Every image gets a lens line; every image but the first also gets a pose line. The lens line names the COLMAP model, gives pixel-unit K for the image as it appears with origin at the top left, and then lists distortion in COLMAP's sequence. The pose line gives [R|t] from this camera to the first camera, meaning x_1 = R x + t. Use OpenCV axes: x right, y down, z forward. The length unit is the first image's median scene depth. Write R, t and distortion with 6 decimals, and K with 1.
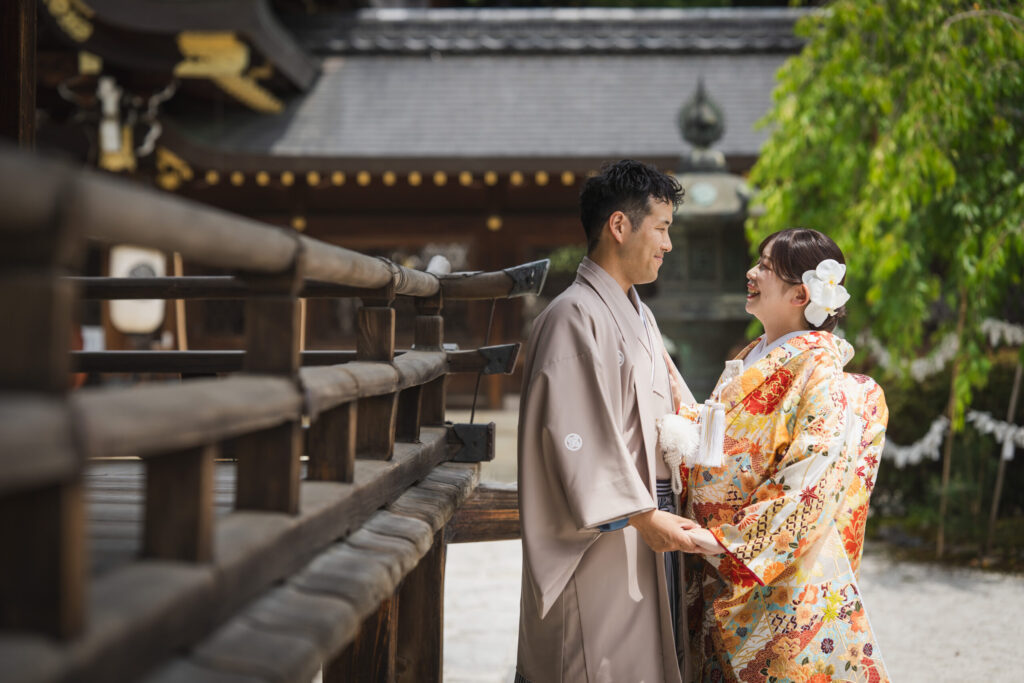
lens RADIAL K [[2874.4, 0, 512.0], [0, 2874.4, 341.5], [0, 0, 1]] dist [-0.071026, 1.265953]
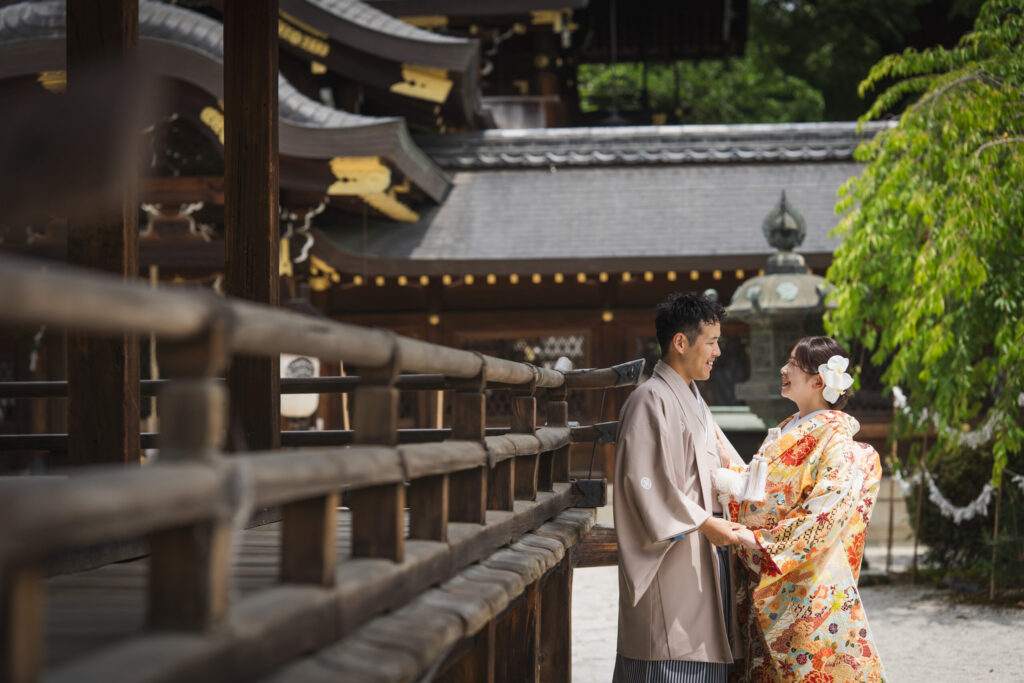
lens RADIAL K [[2874.4, 0, 512.0], [0, 2874.4, 341.5], [0, 0, 1]] dist [-0.071026, 1.265953]
pose [[0.999048, -0.016470, -0.040400, 0.005361], [0.015309, 0.999466, -0.028871, 0.001782], [0.040854, 0.028225, 0.998766, -0.368030]]
